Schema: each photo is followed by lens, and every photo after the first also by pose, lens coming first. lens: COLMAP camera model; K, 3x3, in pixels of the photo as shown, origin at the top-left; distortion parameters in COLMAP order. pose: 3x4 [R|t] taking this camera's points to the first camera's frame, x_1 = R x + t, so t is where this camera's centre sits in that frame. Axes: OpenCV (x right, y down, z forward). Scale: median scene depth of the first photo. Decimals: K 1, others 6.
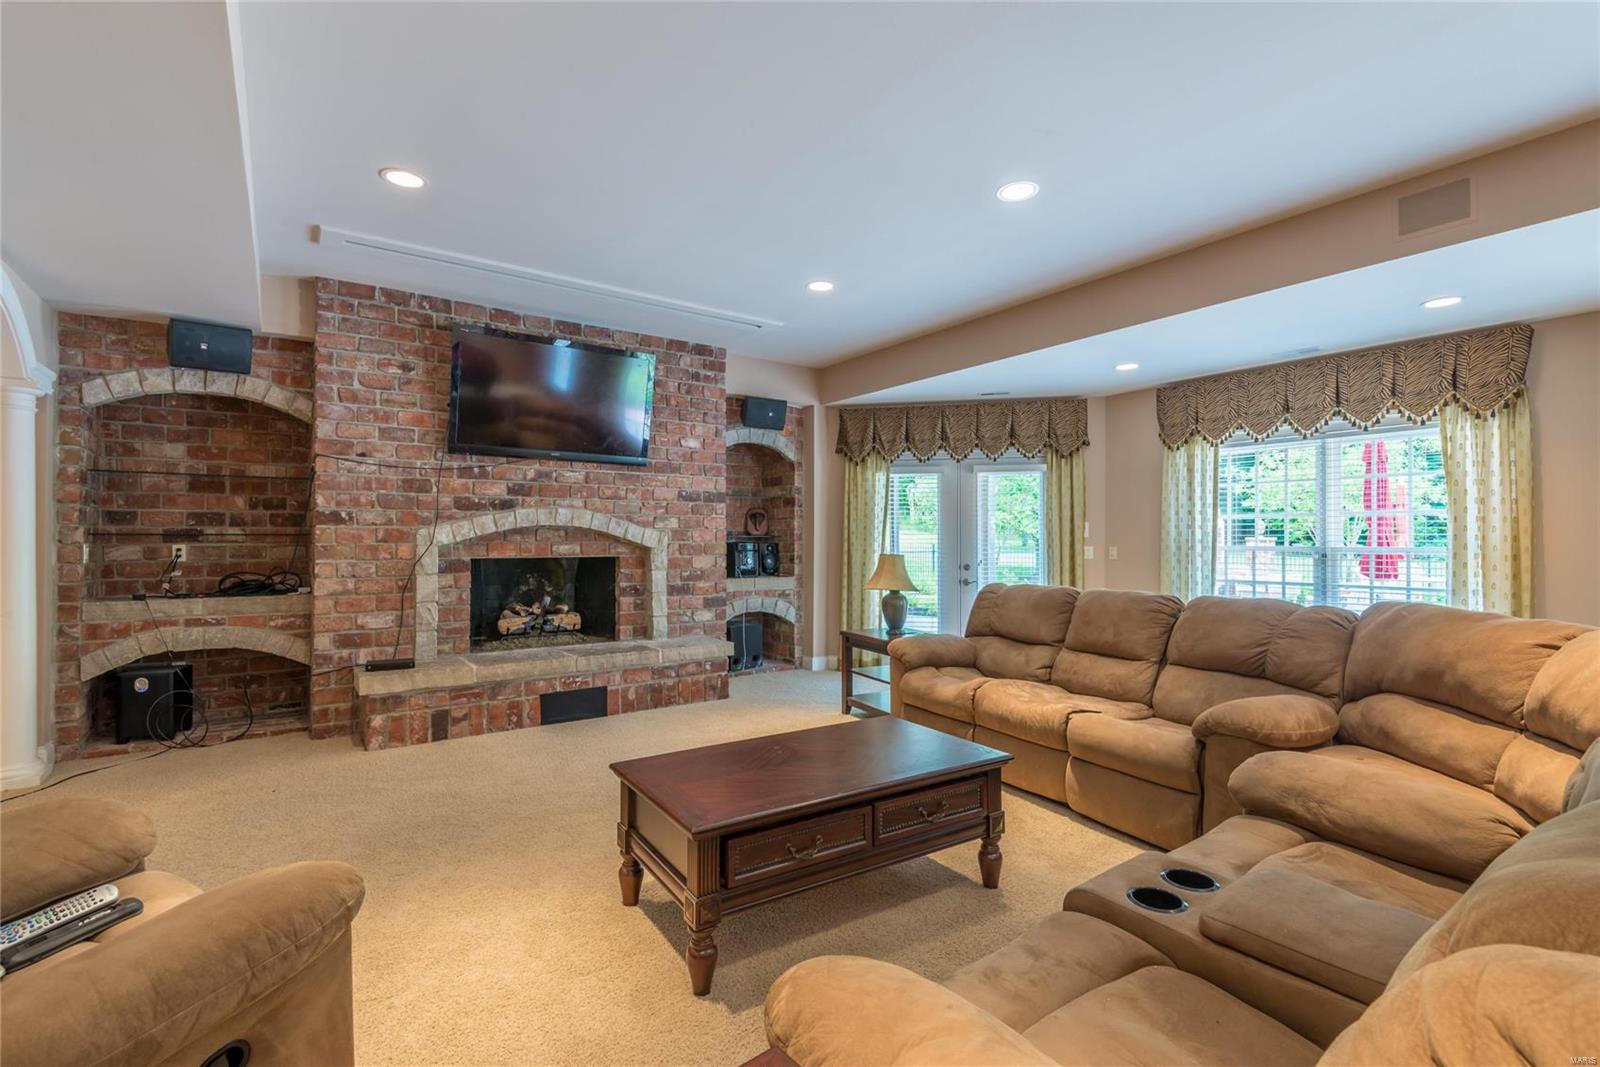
lens RADIAL K [[723.0, 0, 800.7], [0, 723.0, 531.5], [0, 0, 1]] dist [0.029462, -0.021937]
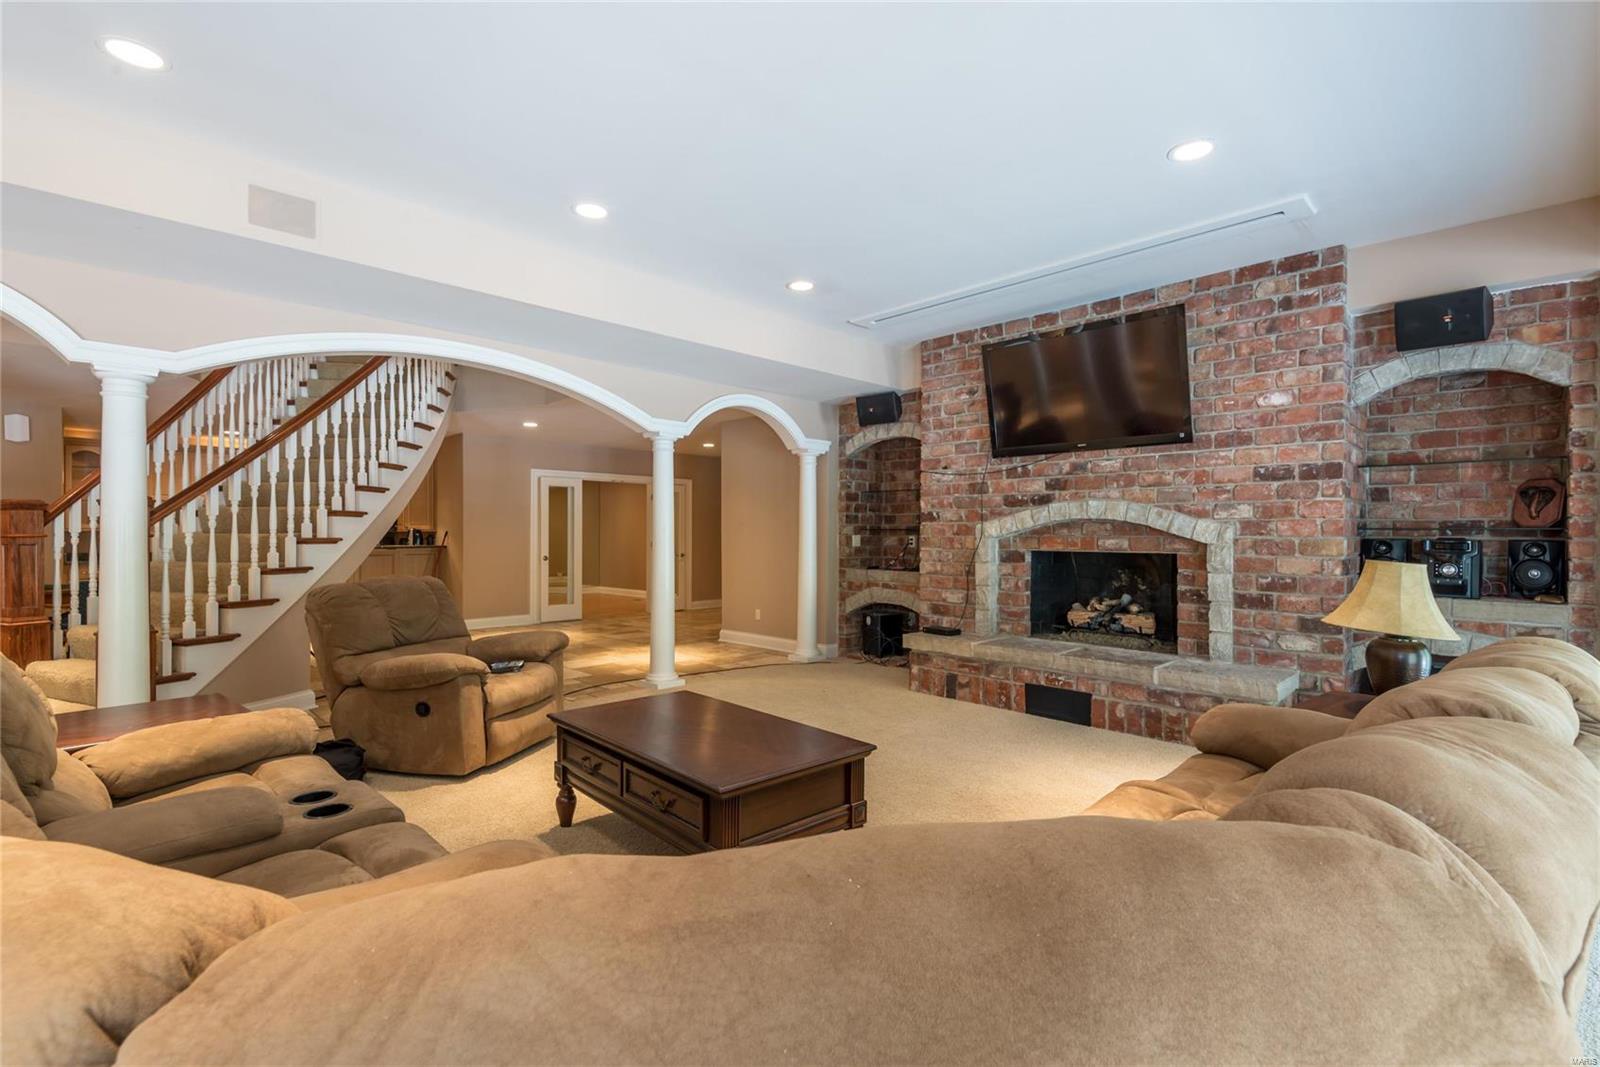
lens RADIAL K [[723.0, 0, 800.7], [0, 723.0, 531.5], [0, 0, 1]] dist [0.029462, -0.021937]
pose [[0.156281, -0.002107, -0.987710, 0.568778], [0.007596, 0.999971, -0.000931, 0.007017], [0.987683, -0.007357, 0.156292, 0.488661]]
